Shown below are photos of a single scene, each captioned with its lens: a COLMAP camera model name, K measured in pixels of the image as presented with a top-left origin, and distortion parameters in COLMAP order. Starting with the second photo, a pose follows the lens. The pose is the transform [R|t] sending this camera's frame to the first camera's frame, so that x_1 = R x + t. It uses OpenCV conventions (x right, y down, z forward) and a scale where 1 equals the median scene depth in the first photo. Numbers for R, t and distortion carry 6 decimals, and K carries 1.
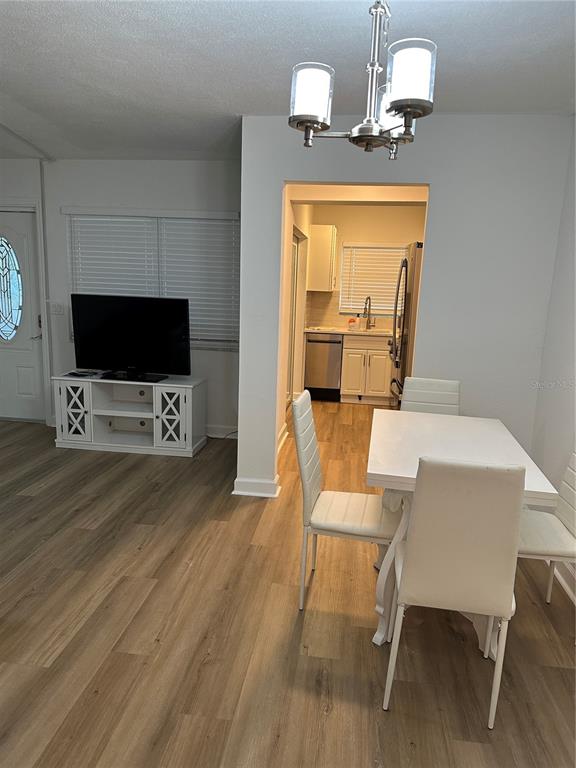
lens RADIAL K [[535.5, 0, 288.0], [0, 535.5, 384.0], [0, 0, 1]] dist [0.091258, -0.124668]
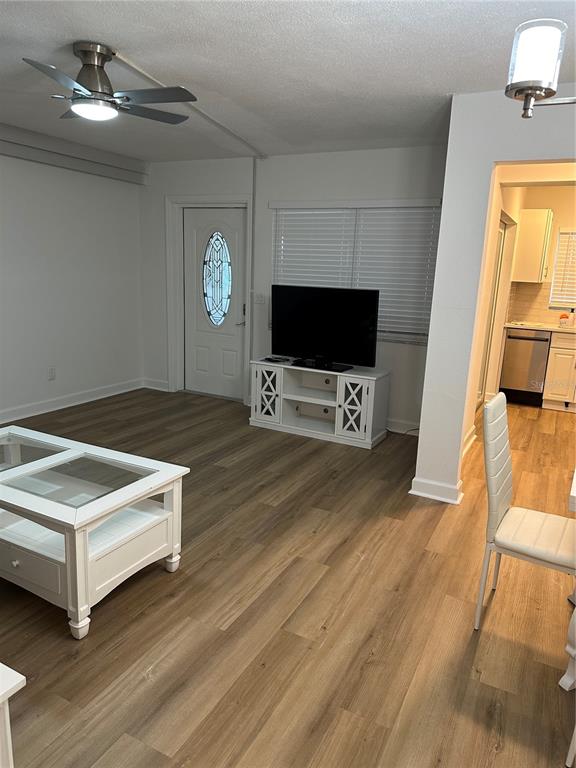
lens RADIAL K [[526.6, 0, 290.8], [0, 526.6, 388.6], [0, 0, 1]] dist [0.079431, -0.113828]
pose [[0.939648, 0.076305, -0.333525, -0.000862], [-0.067506, 0.996998, 0.037912, -0.004143], [0.335417, -0.013109, 0.941979, 0.040078]]
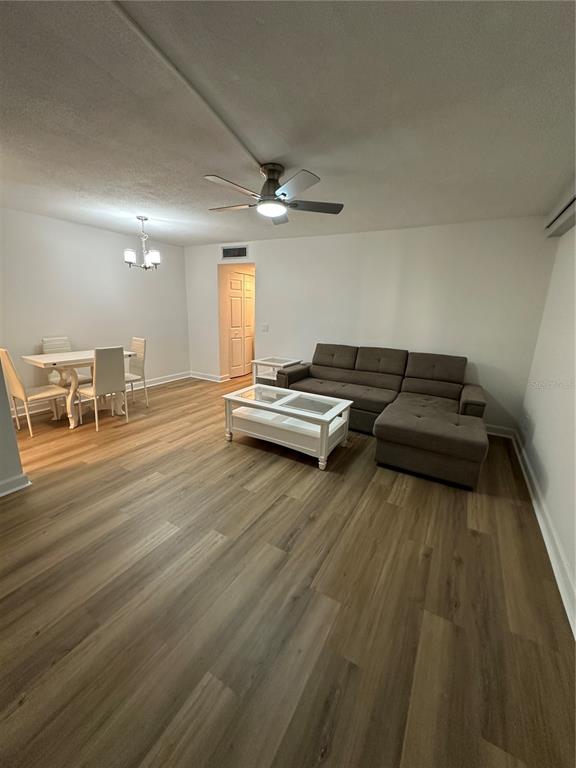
lens RADIAL K [[305.9, 0, 287.4], [0, 305.9, 383.6], [0, 0, 1]] dist [-0.001107, 0.000138]
pose [[-0.919926, -0.150234, 0.362168, -1.018386], [0.015181, 0.909342, 0.415771, -0.319684], [-0.391798, 0.387977, -0.834247, 1.559643]]
